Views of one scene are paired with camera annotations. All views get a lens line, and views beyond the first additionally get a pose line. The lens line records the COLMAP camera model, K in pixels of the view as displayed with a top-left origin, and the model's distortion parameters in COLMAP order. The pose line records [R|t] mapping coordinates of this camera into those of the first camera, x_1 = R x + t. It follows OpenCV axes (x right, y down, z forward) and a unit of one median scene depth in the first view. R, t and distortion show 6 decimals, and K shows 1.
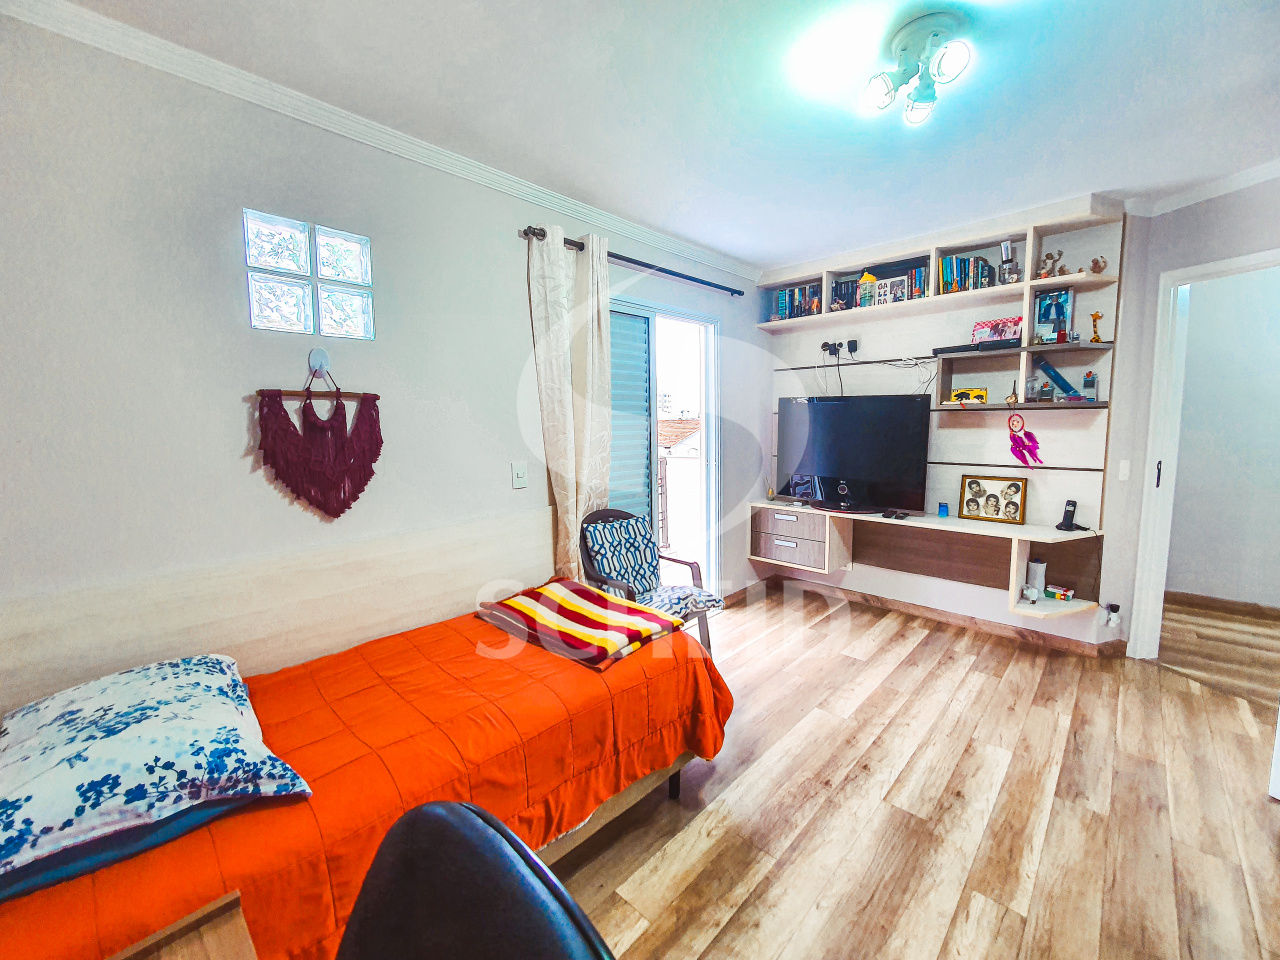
lens RADIAL K [[511.7, 0, 648.5], [0, 511.7, 475.9], [0, 0, 1]] dist [0.000651, -0.000536]
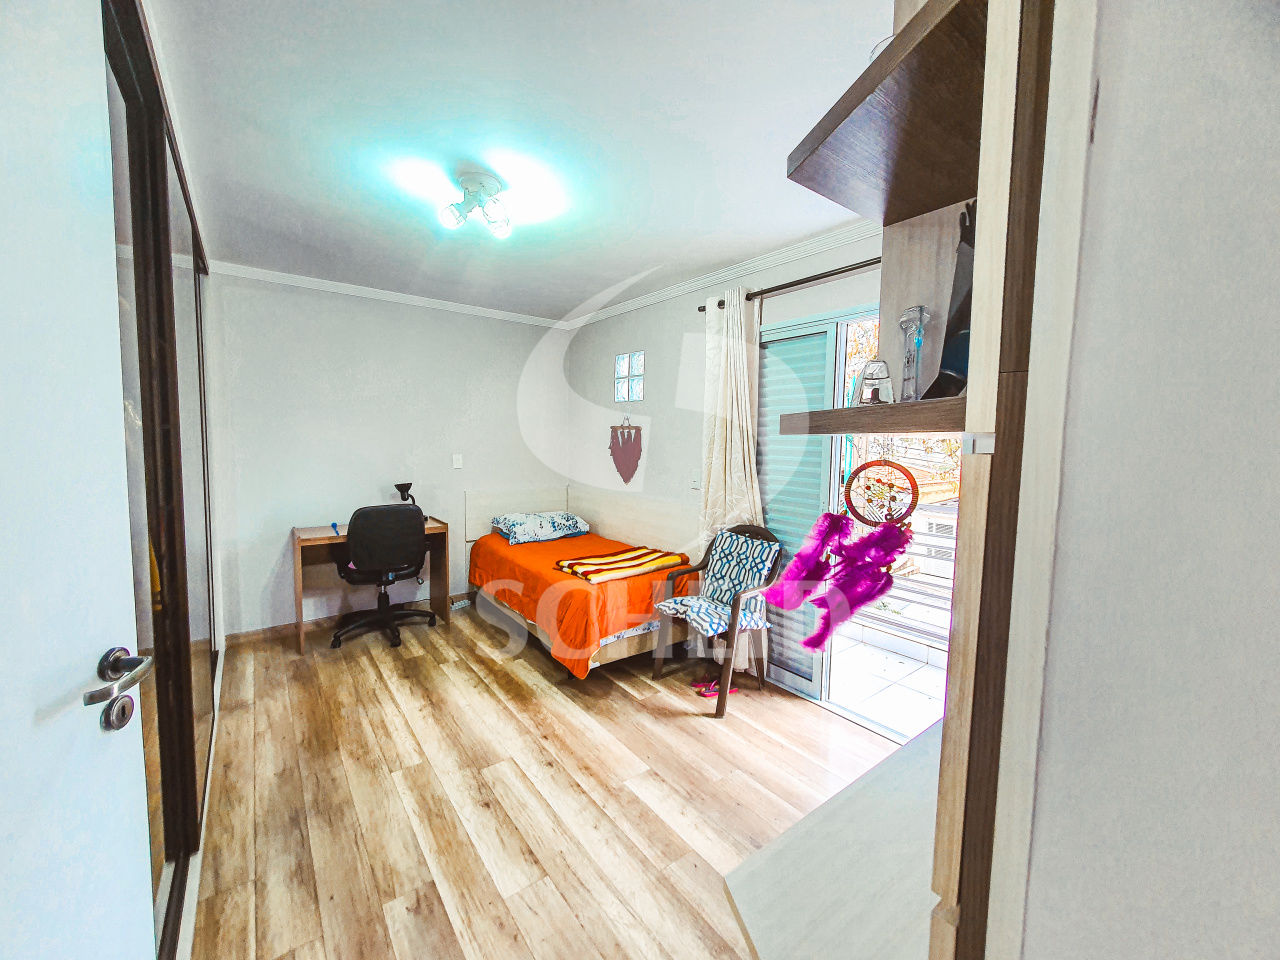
lens RADIAL K [[511.7, 0, 647.8], [0, 511.7, 480.4], [0, 0, 1]] dist [0.000651, -0.000536]
pose [[-0.151555, 0.097869, -0.983592, 1.575935], [-0.124039, 0.985337, 0.117155, -0.201055], [0.980635, 0.139759, -0.137193, 1.424549]]
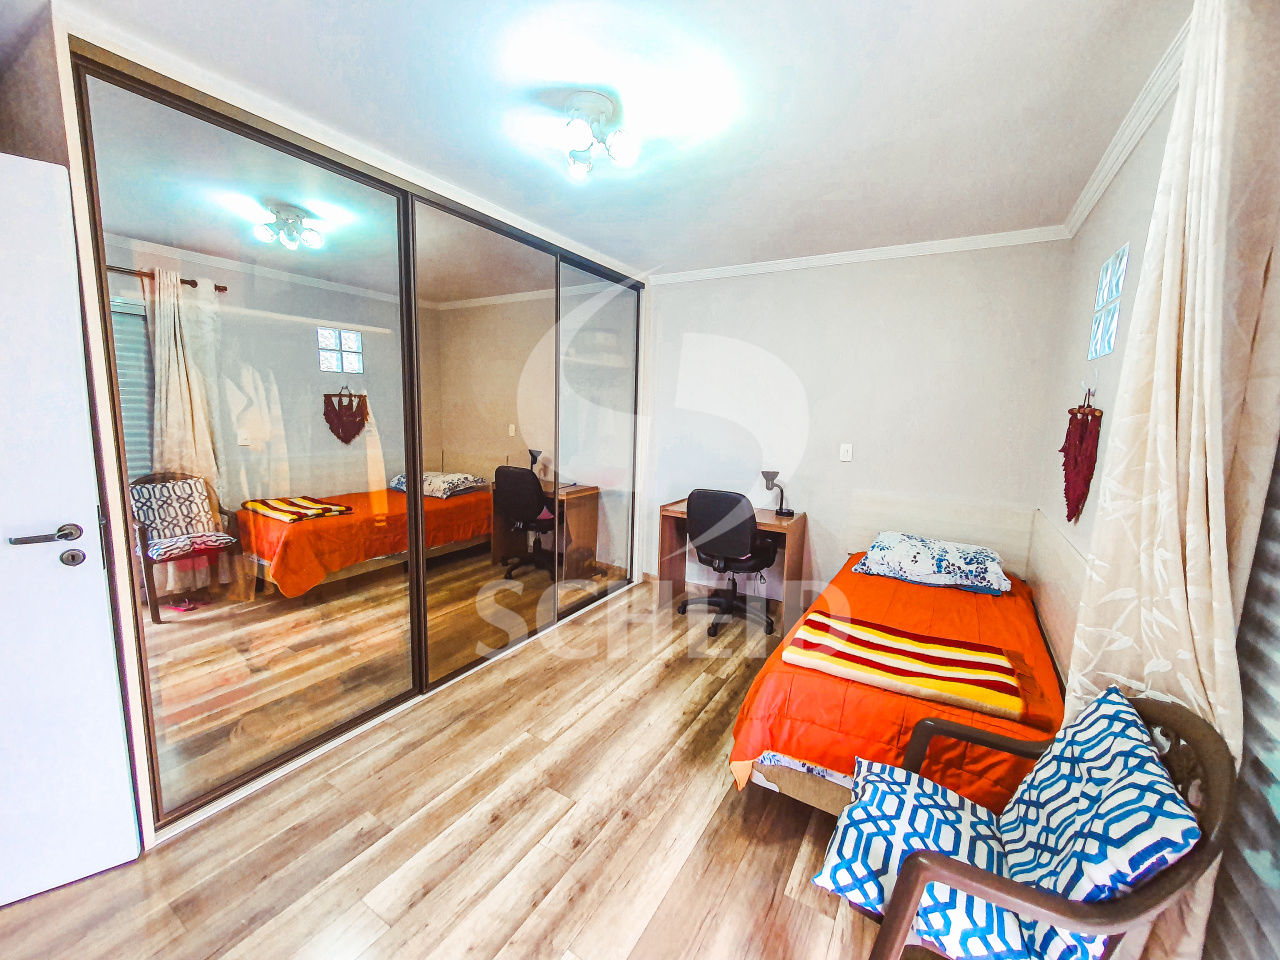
lens RADIAL K [[511.7, 0, 638.1], [0, 511.7, 477.3], [0, 0, 1]] dist [0.000651, -0.000536]
pose [[-0.979767, 0.020735, -0.199065, 0.539738], [-0.030395, 0.967667, 0.250394, -0.259305], [0.197820, 0.251378, -0.947458, 1.873128]]
